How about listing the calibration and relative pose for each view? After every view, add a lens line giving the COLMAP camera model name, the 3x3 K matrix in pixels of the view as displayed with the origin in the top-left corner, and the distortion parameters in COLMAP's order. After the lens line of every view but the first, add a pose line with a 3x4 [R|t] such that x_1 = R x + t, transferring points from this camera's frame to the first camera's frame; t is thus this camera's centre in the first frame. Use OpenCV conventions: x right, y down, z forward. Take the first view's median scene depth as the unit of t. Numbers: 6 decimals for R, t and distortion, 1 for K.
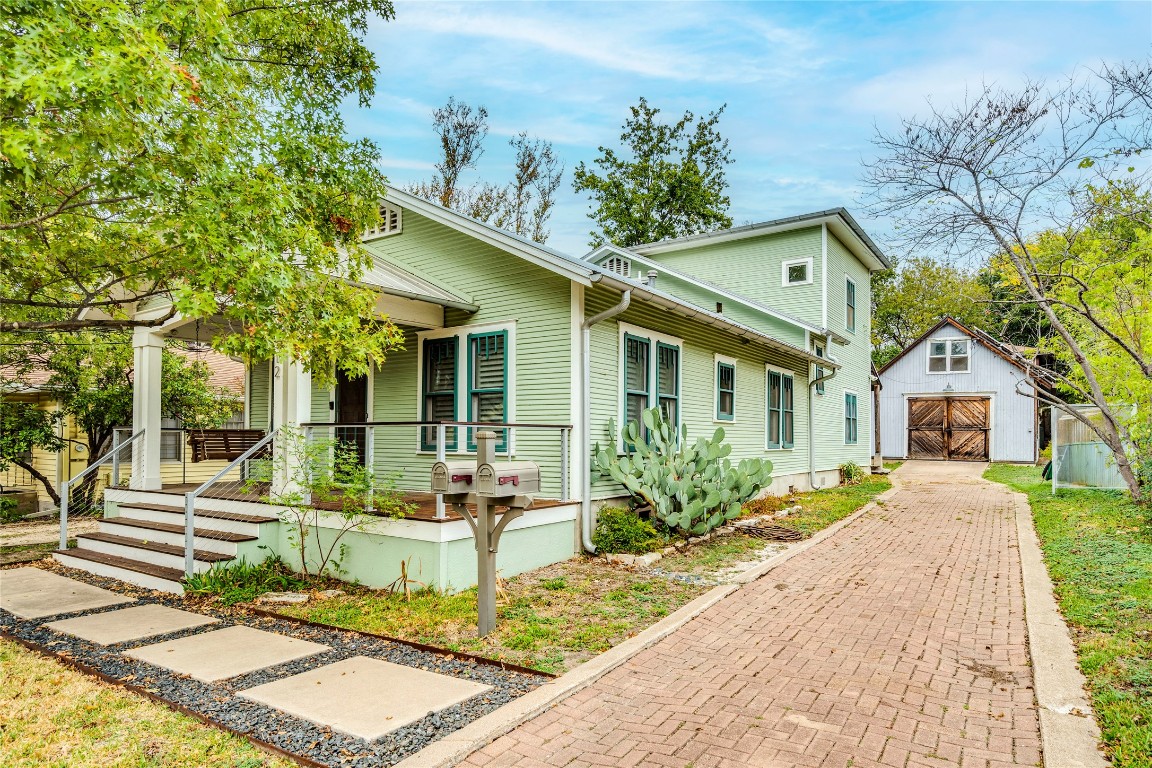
lens RADIAL K [[790.7, 0, 528.7], [0, 790.7, 411.3], [0, 0, 1]] dist [-0.007597, -0.000641]
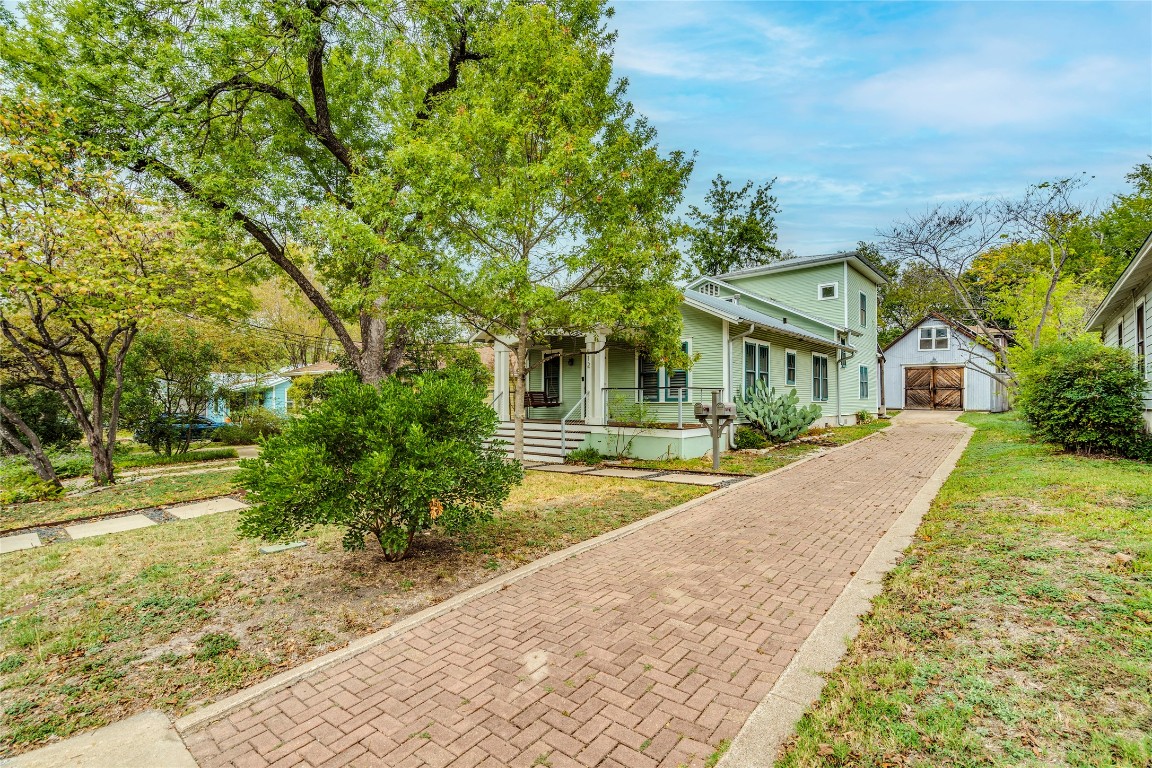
lens RADIAL K [[530.4, 0, 576.0], [0, 530.4, 384.0], [0, 0, 1]] dist [-0.011448, 0.000016]
pose [[0.993769, -0.009530, -0.111048, -0.041933], [0.010508, 0.999911, 0.008225, -0.002172], [0.110960, -0.009341, 0.993781, -0.103225]]
